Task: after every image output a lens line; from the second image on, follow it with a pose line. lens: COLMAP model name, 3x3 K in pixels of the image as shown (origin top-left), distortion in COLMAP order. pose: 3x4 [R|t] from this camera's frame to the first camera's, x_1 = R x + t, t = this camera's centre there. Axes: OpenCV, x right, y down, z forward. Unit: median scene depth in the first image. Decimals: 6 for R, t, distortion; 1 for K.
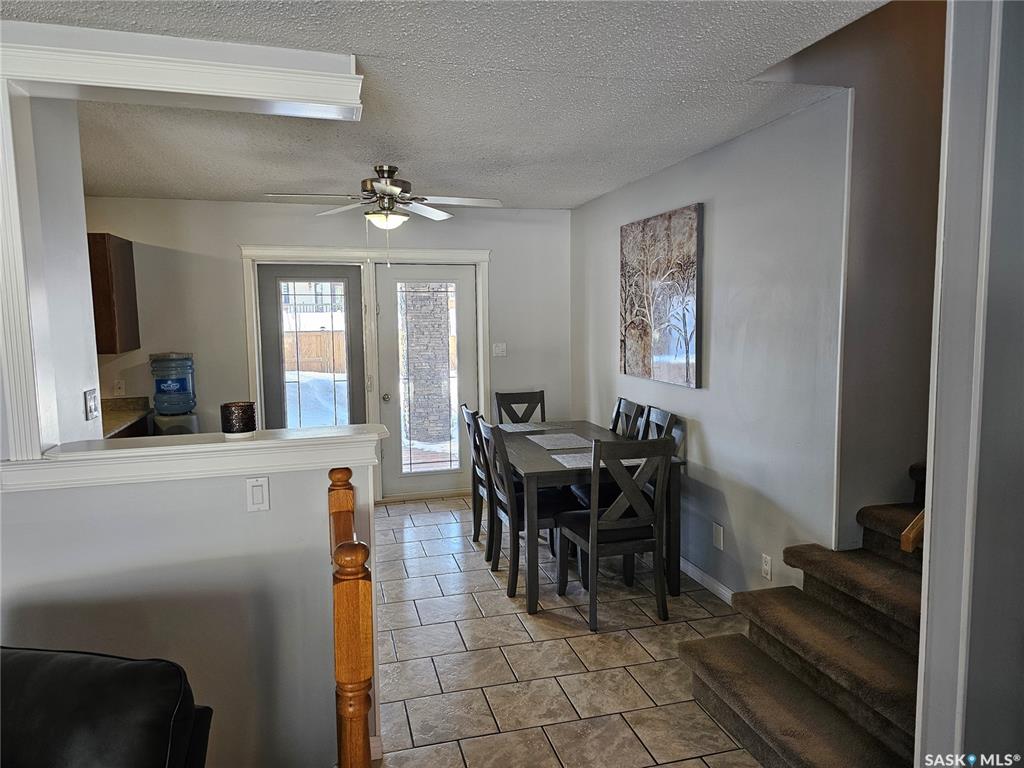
lens RADIAL K [[686.5, 0, 511.1], [0, 686.5, 381.1], [0, 0, 1]] dist [0.056038, -0.052158]
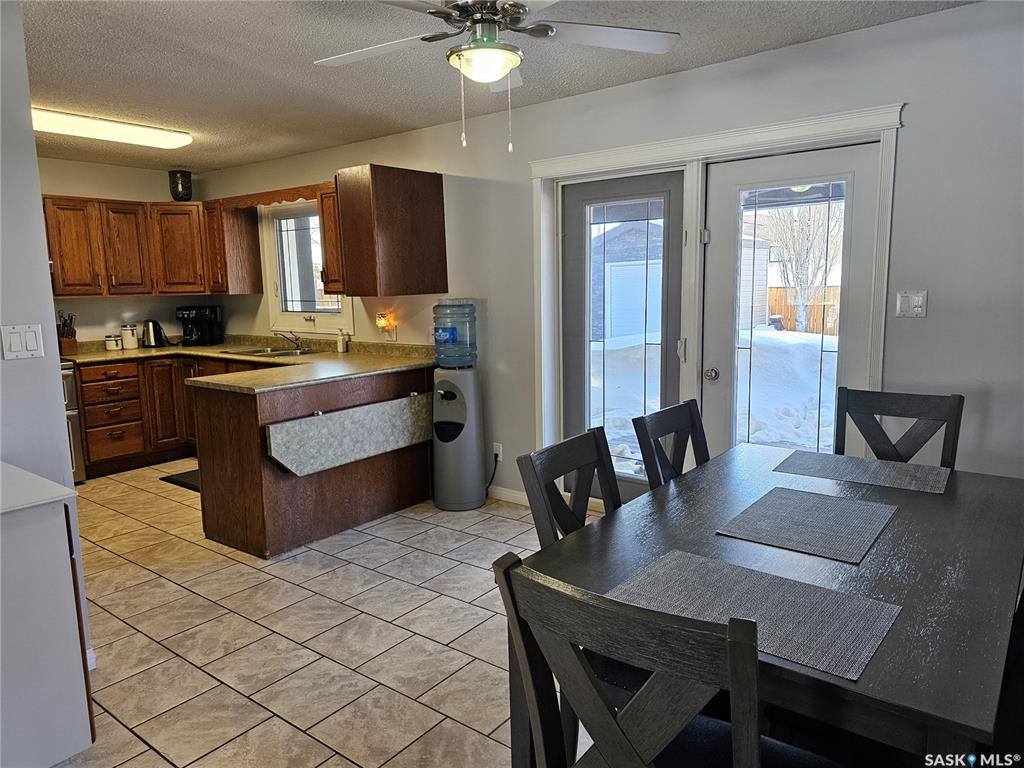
lens RADIAL K [[686.5, 0, 510.7], [0, 686.5, 378.5], [0, 0, 1]] dist [0.056038, -0.052158]
pose [[0.596152, 0.109441, -0.795378, 0.198541], [-0.064042, 0.993991, 0.088769, -0.016240], [0.800314, -0.001982, 0.599578, 0.417564]]
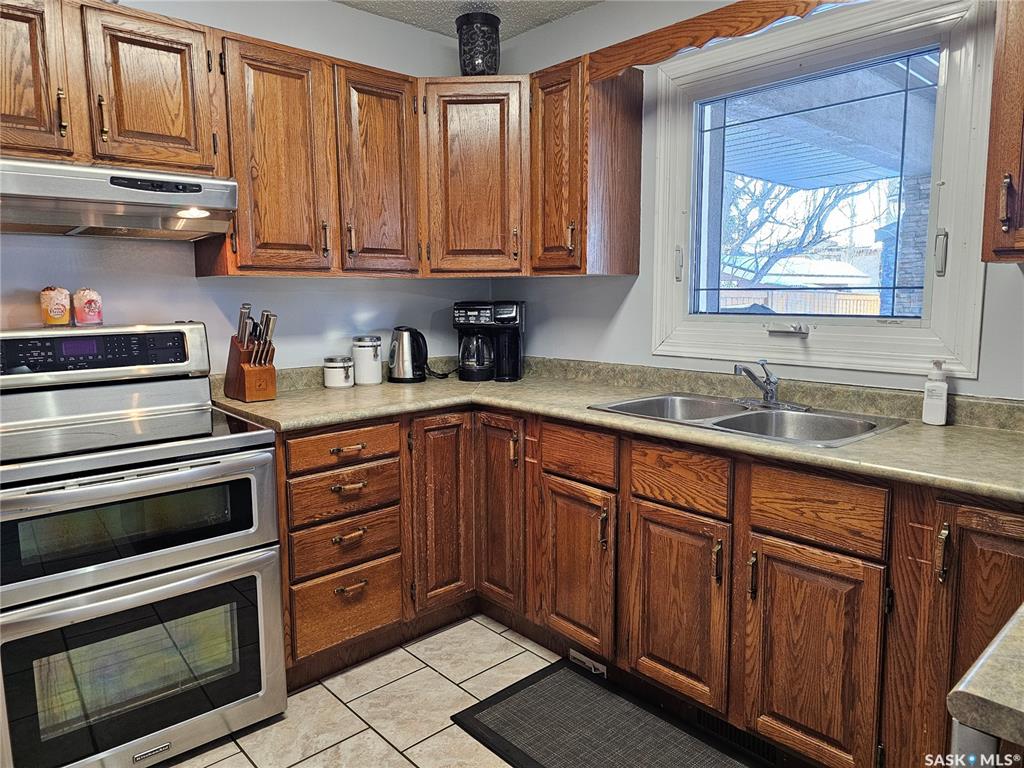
lens RADIAL K [[686.5, 0, 521.5], [0, 686.5, 372.1], [0, 0, 1]] dist [0.056038, -0.052158]
pose [[0.458010, 0.108890, -0.882253, -0.409615], [-0.082573, 0.993390, 0.079740, 0.006963], [0.885104, 0.036329, 0.463974, 0.446834]]
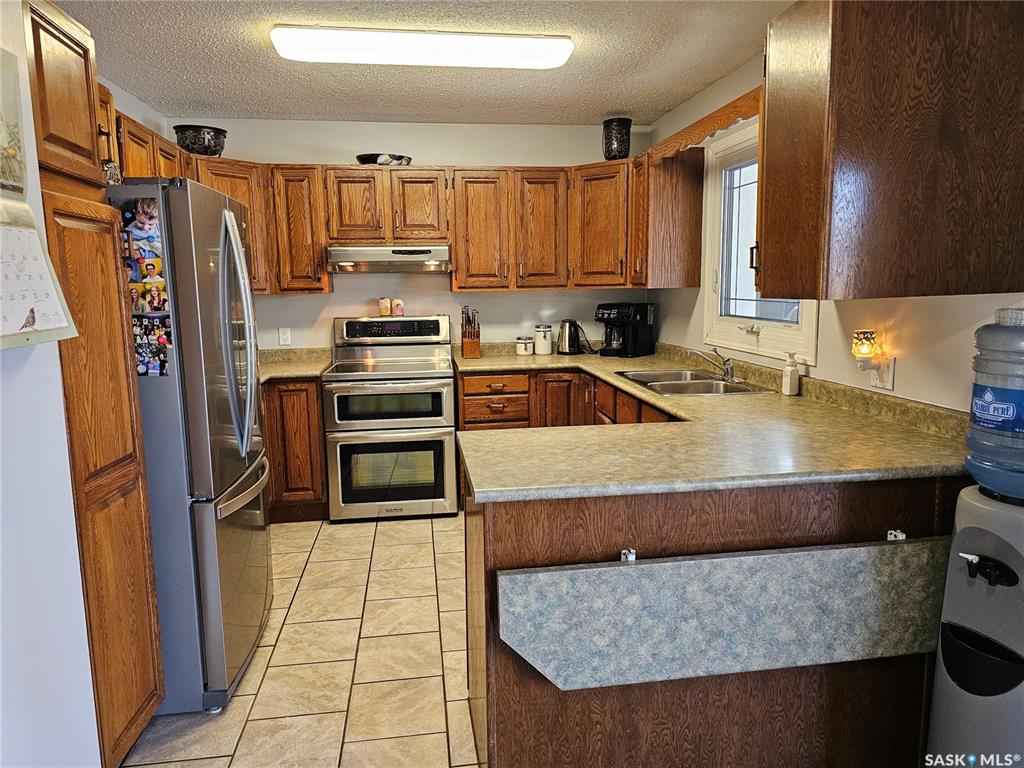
lens RADIAL K [[686.5, 0, 510.0], [0, 686.5, 382.6], [0, 0, 1]] dist [0.056038, -0.052158]
pose [[-0.127502, 0.154468, -0.979736, -0.114558], [-0.079479, 0.983030, 0.165331, -0.030992], [0.988649, 0.098949, -0.113061, 0.622536]]
